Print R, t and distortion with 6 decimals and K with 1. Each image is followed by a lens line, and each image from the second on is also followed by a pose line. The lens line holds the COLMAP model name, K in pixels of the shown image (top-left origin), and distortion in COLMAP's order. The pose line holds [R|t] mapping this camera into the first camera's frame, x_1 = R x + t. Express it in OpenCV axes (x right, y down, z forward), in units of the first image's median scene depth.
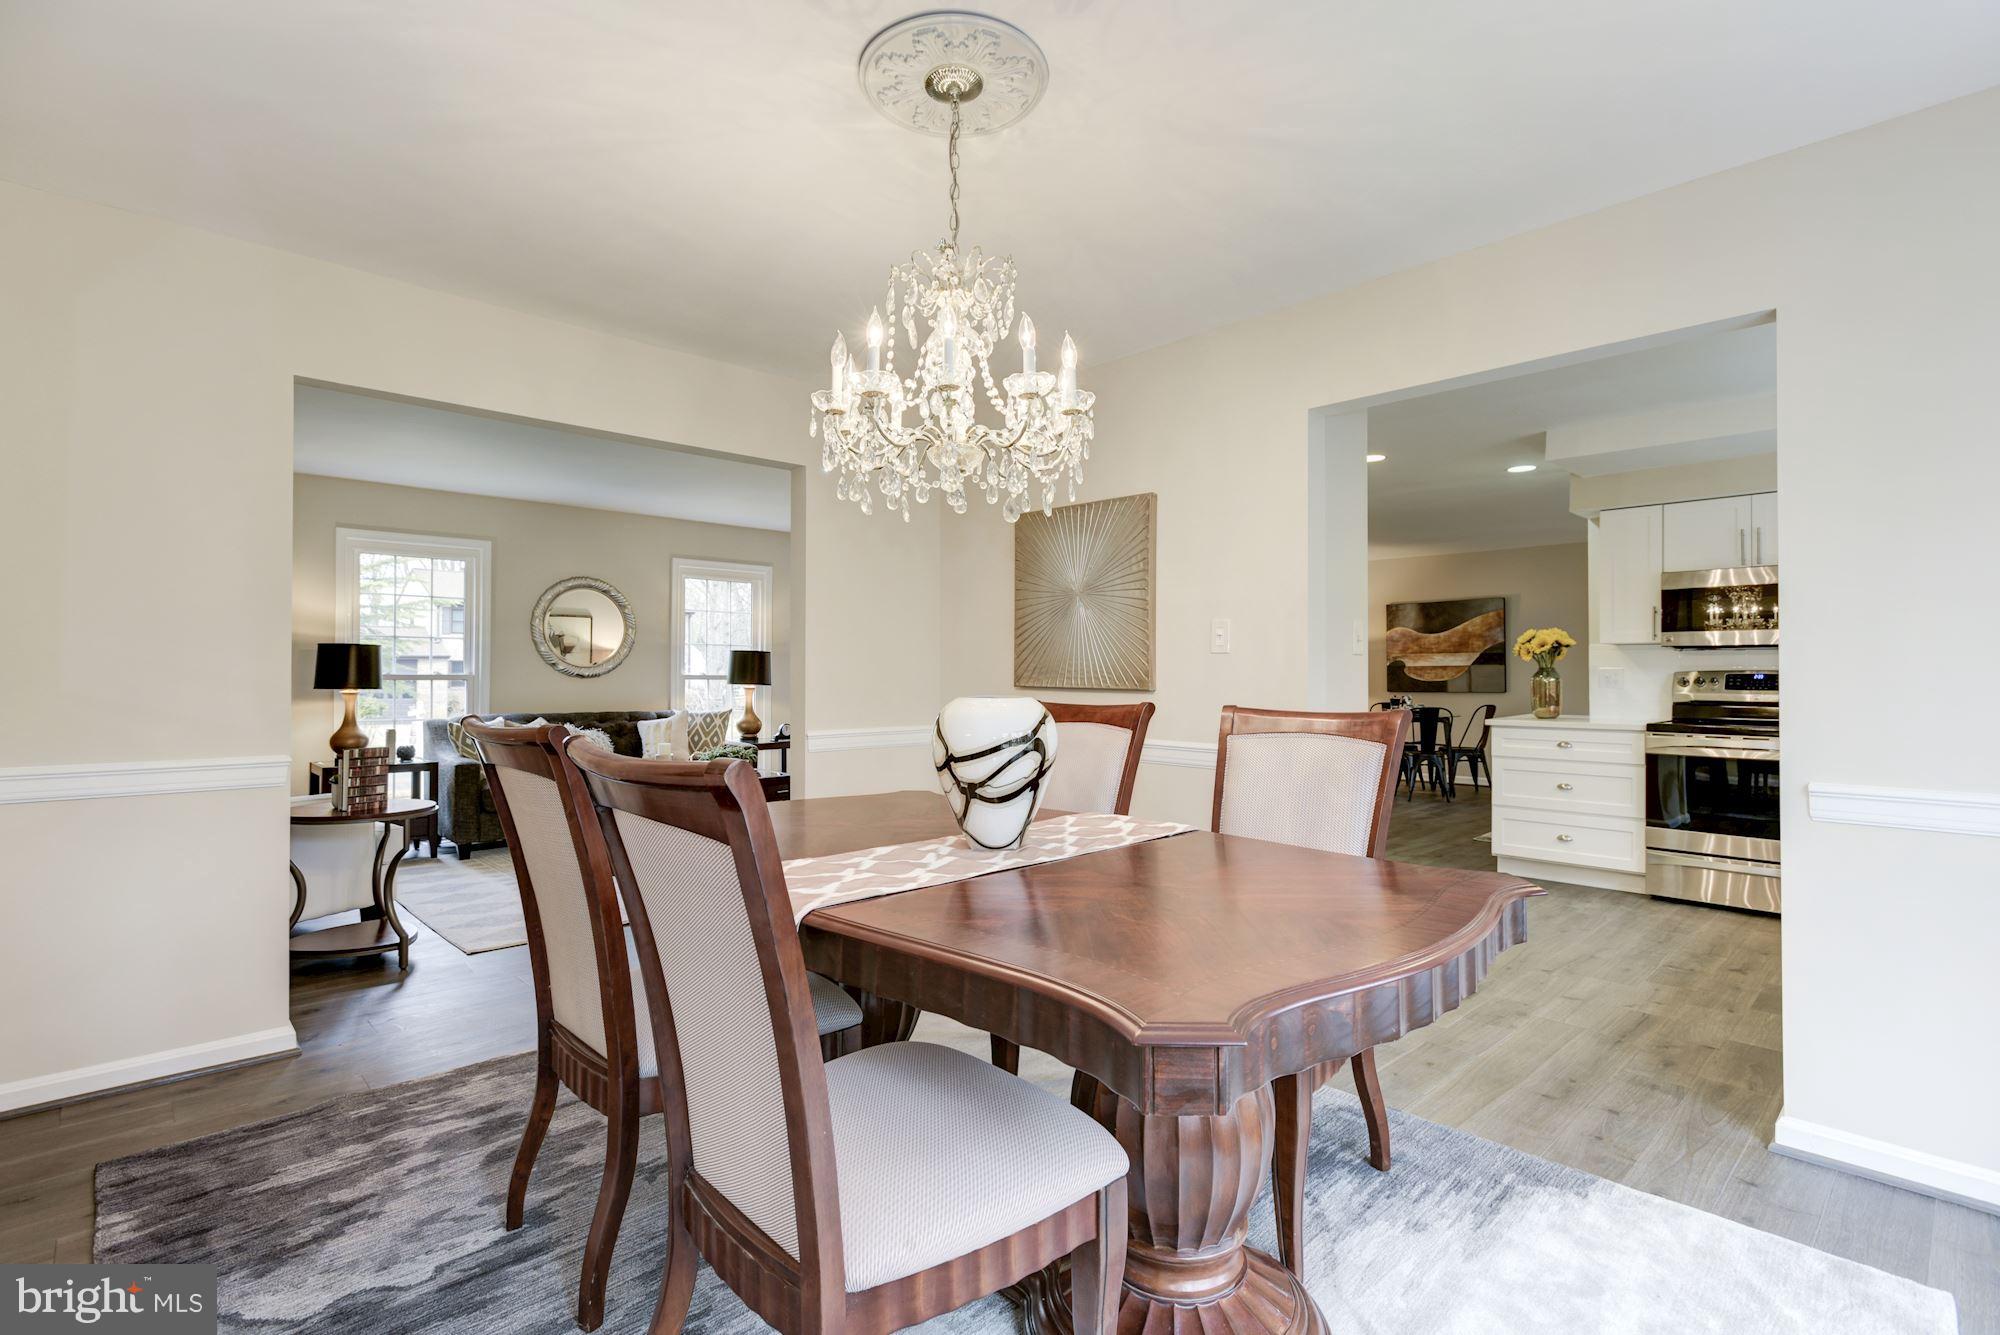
lens RADIAL K [[945.3, 0, 1000.0], [0, 945.3, 667.5], [0, 0, 1]] dist [-0.000241, 0.000445]
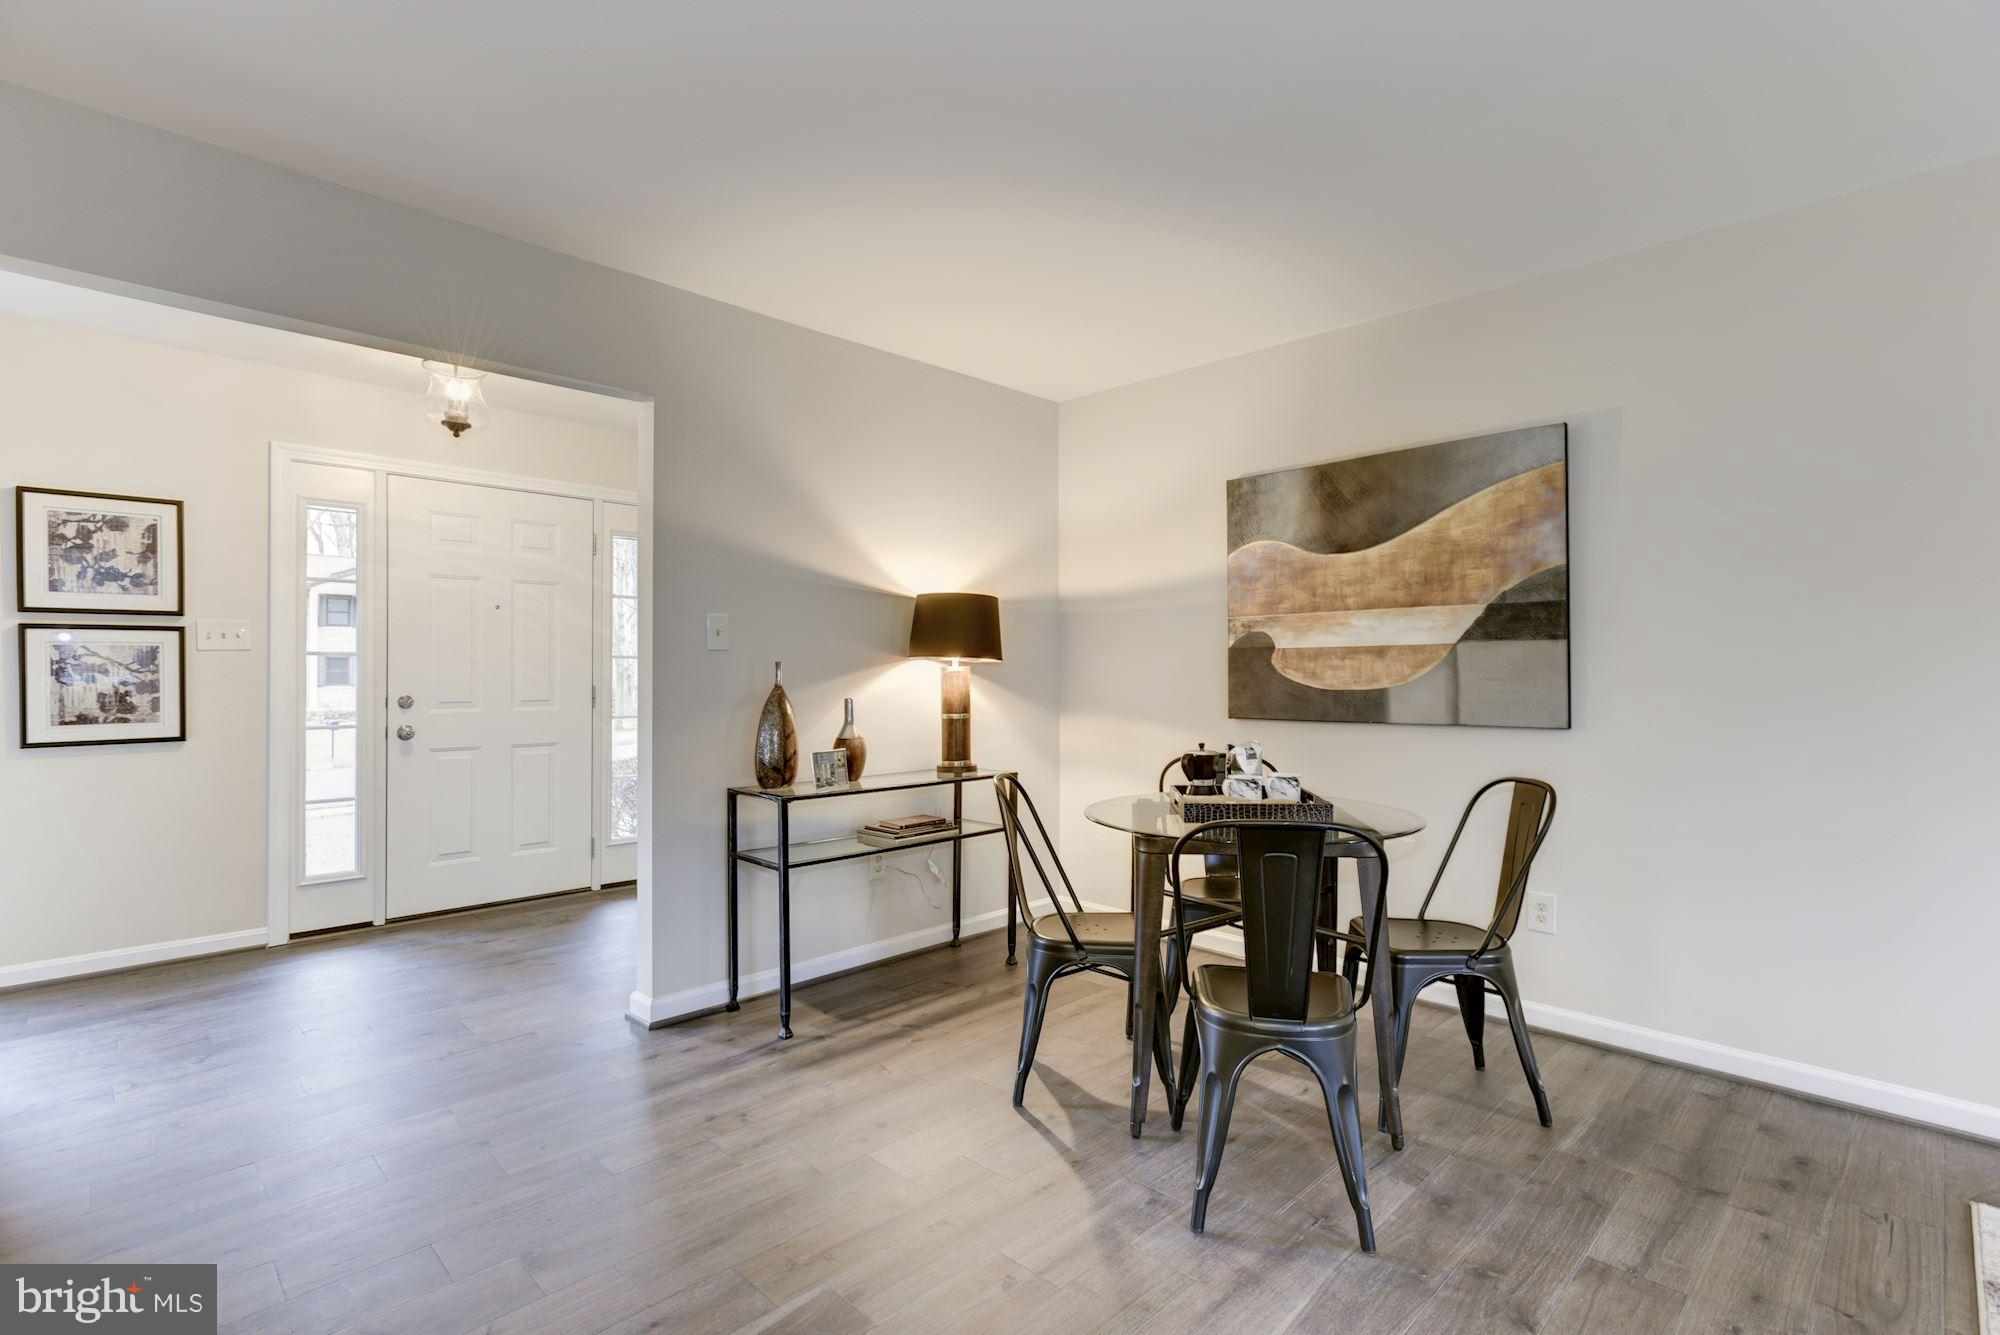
lens RADIAL K [[945.3, 0, 1000.0], [0, 945.3, 667.5], [0, 0, 1]] dist [-0.000241, 0.000445]
pose [[0.999789, 0.000741, 0.020533, 0.582632], [-0.000791, 0.999997, 0.002416, 0.009498], [-0.020531, -0.002432, 0.999786, 1.182399]]
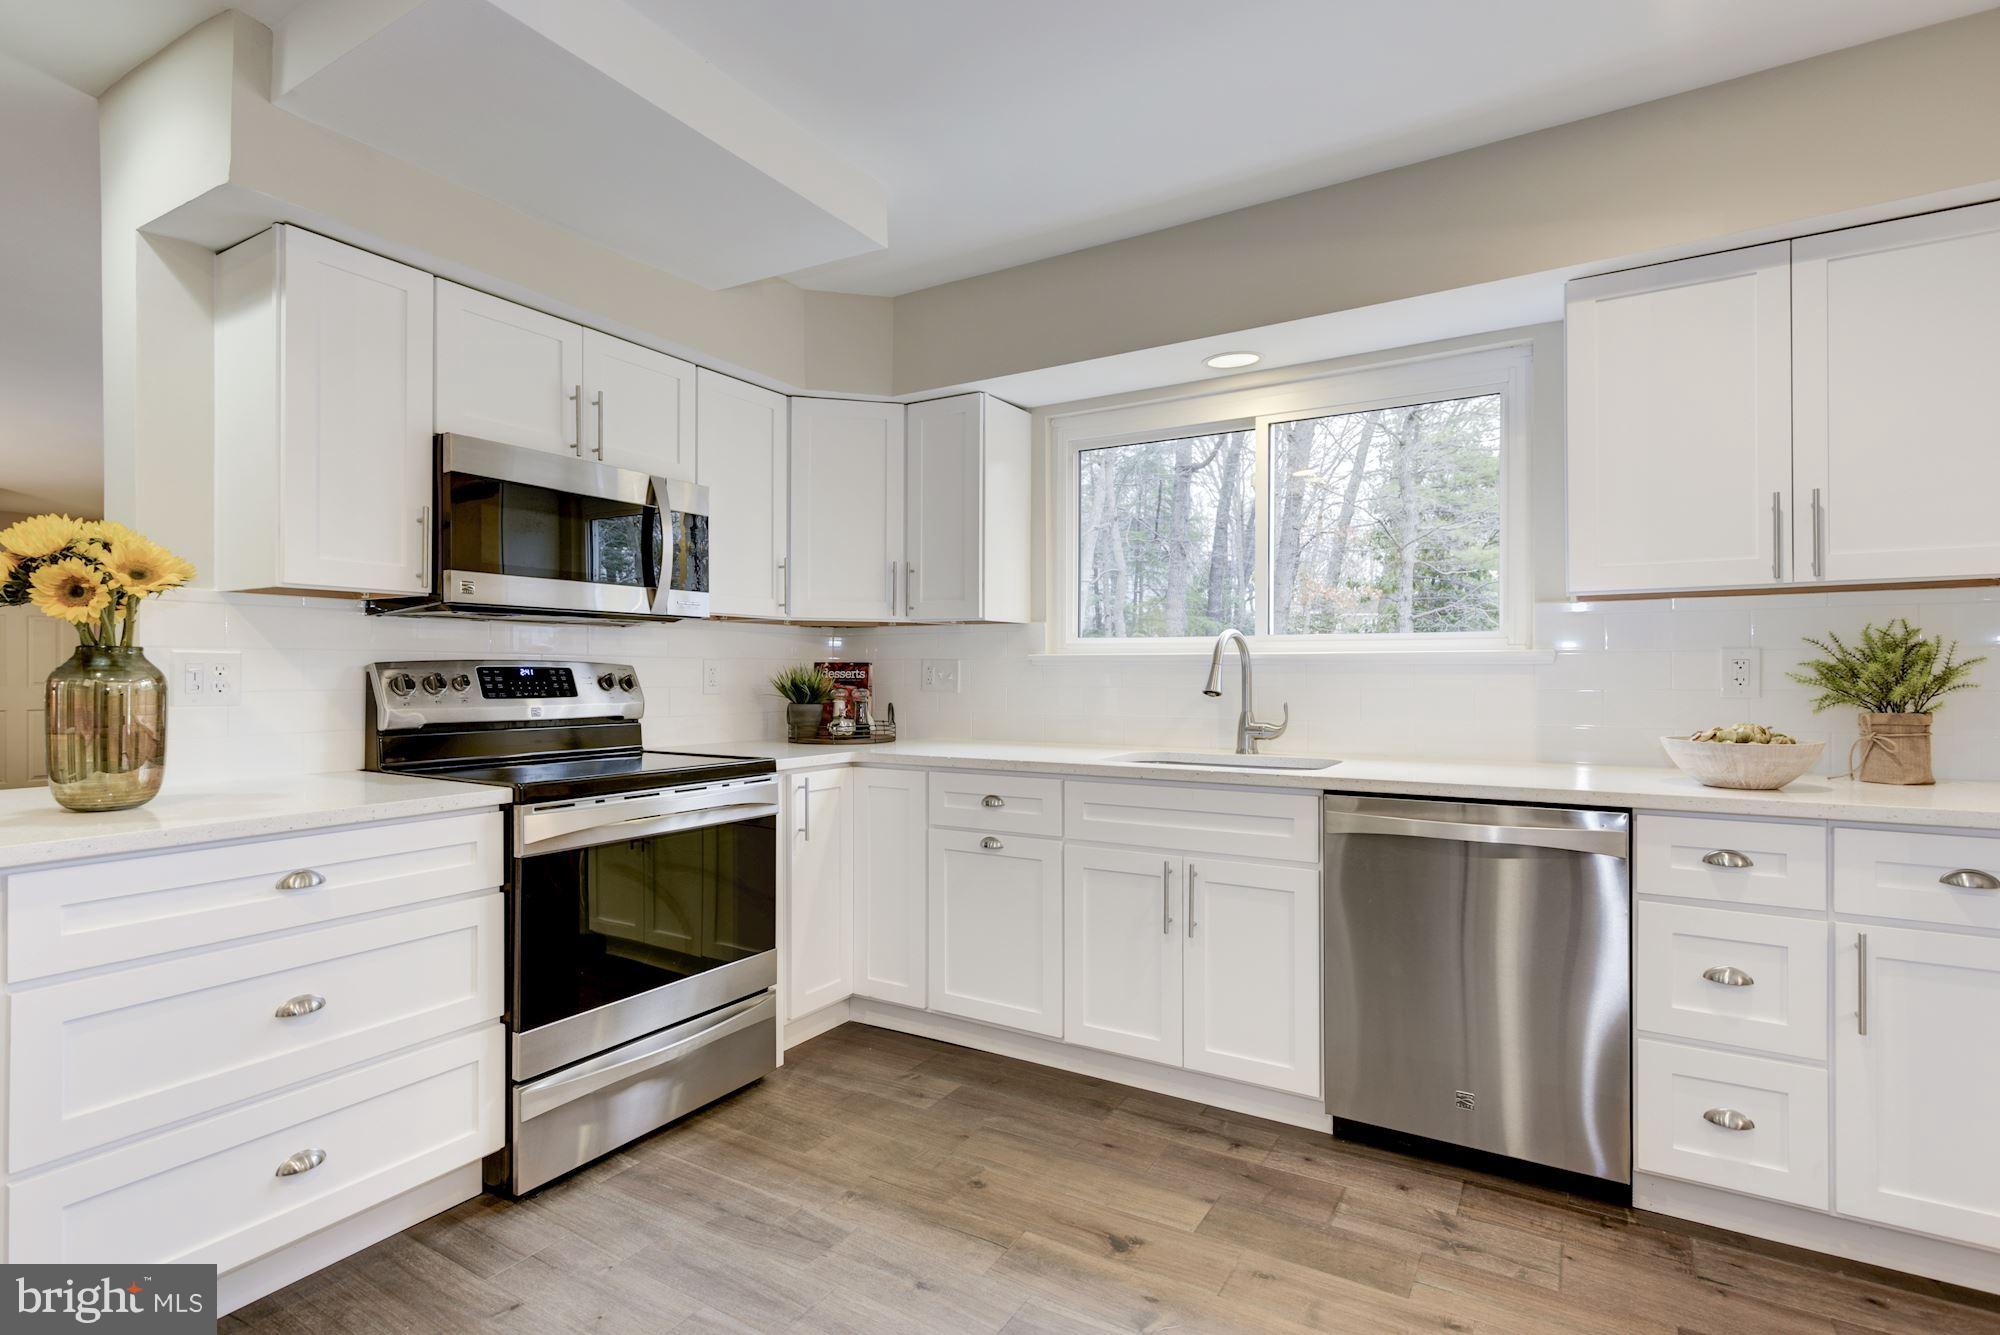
lens RADIAL K [[934.0, 0, 1000.0], [0, 934.0, 667.5], [0, 0, 1]] dist [0.000754, 0.000081]
pose [[-0.240716, 0.004009, 0.970587, 0.210637], [-0.005365, 0.999971, -0.005461, 0.007544], [-0.970581, -0.006521, -0.240687, 0.798622]]
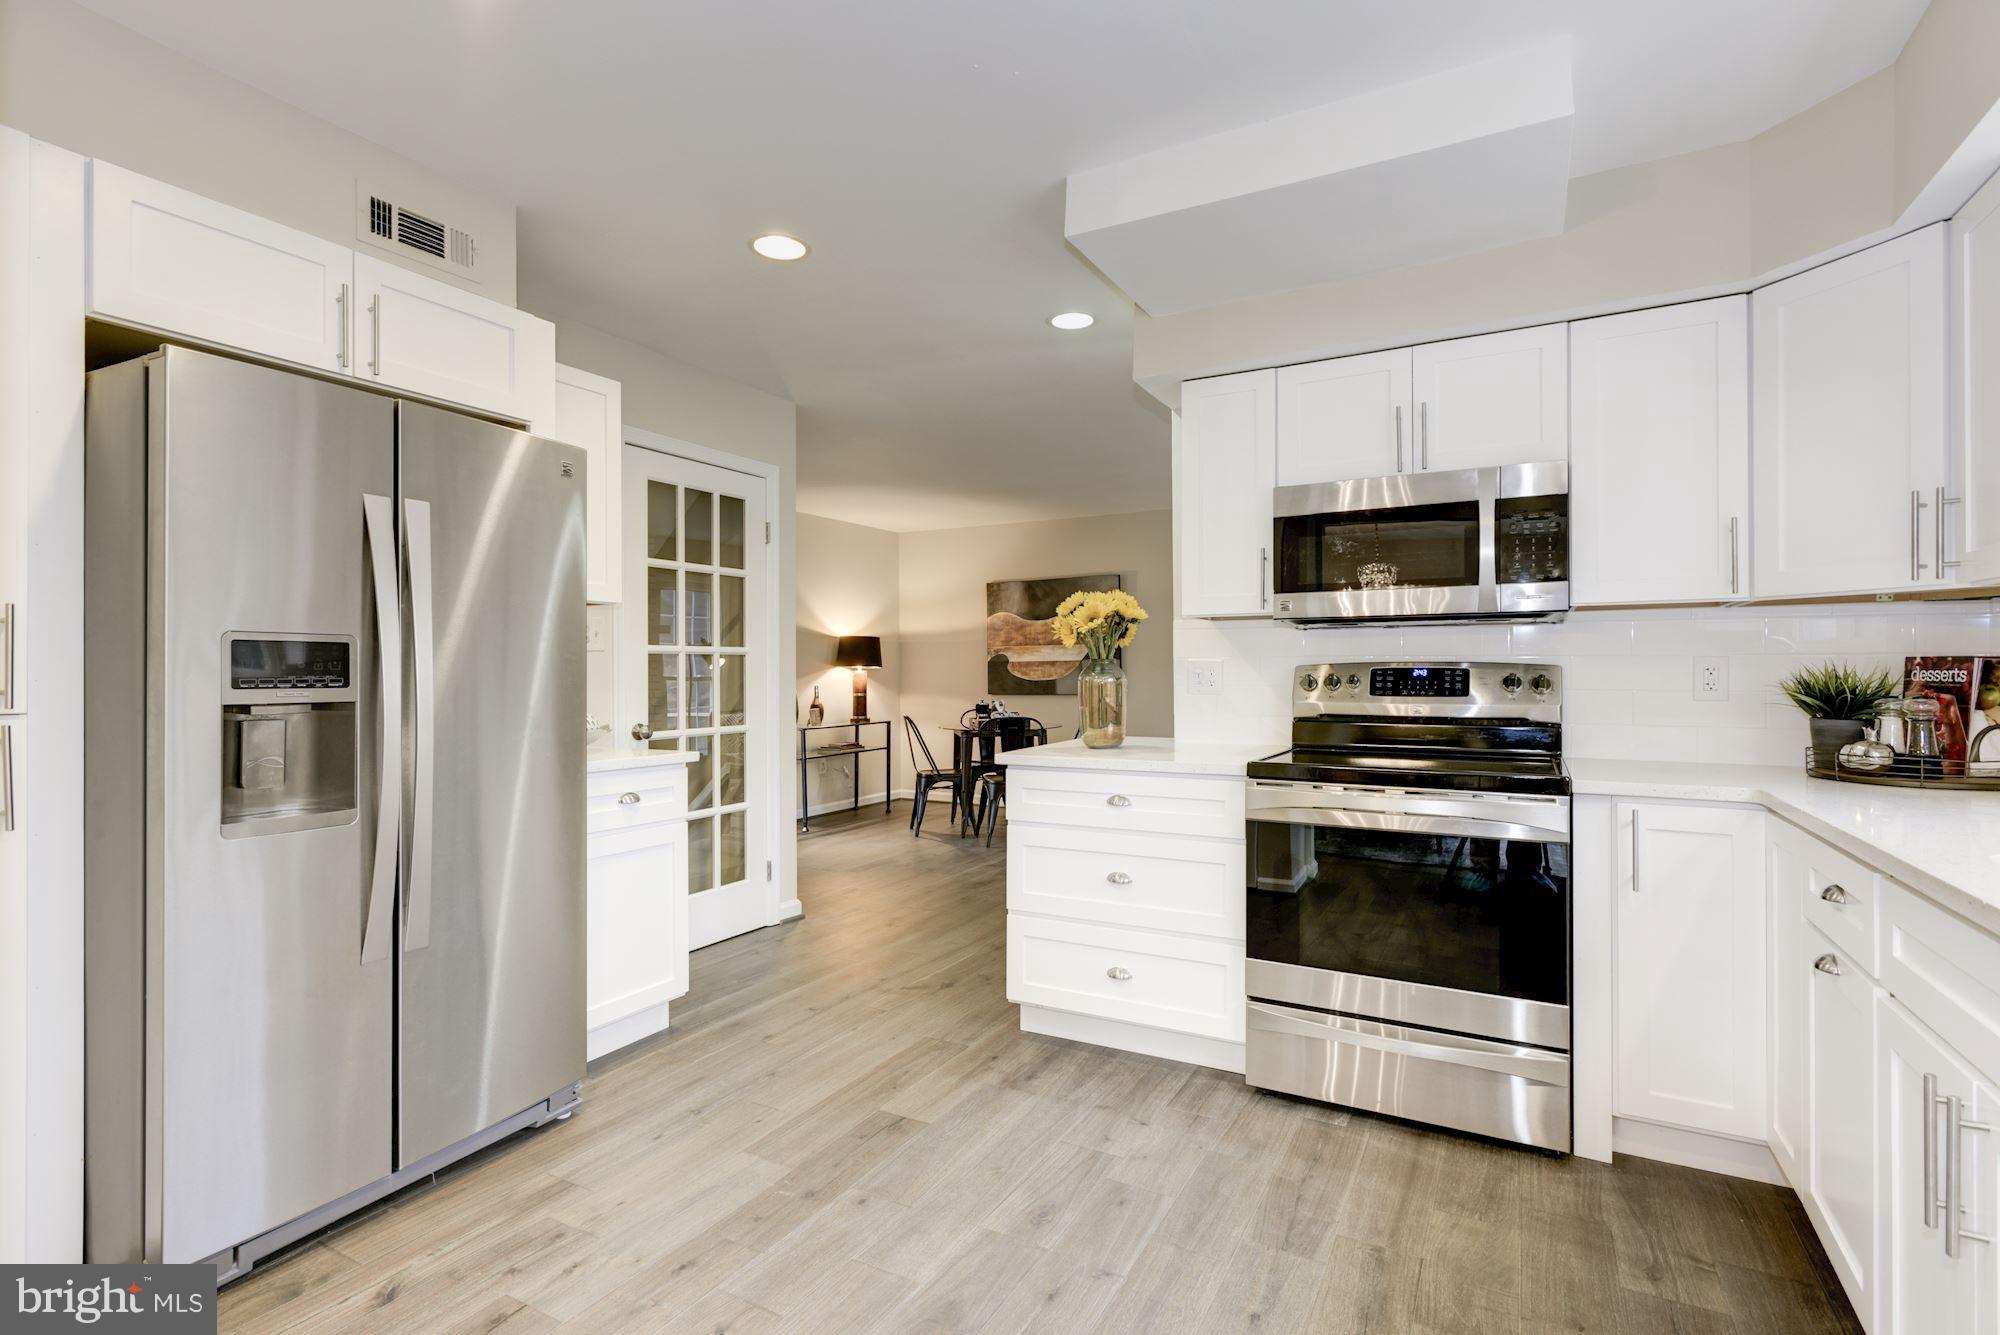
lens RADIAL K [[934.0, 0, 1000.0], [0, 934.0, 667.5], [0, 0, 1]] dist [0.000754, 0.000081]
pose [[0.955364, -0.001523, 0.295429, 0.356024], [0.001319, 0.999999, 0.000887, 0.004931], [-0.295430, -0.000458, 0.955364, 0.486149]]
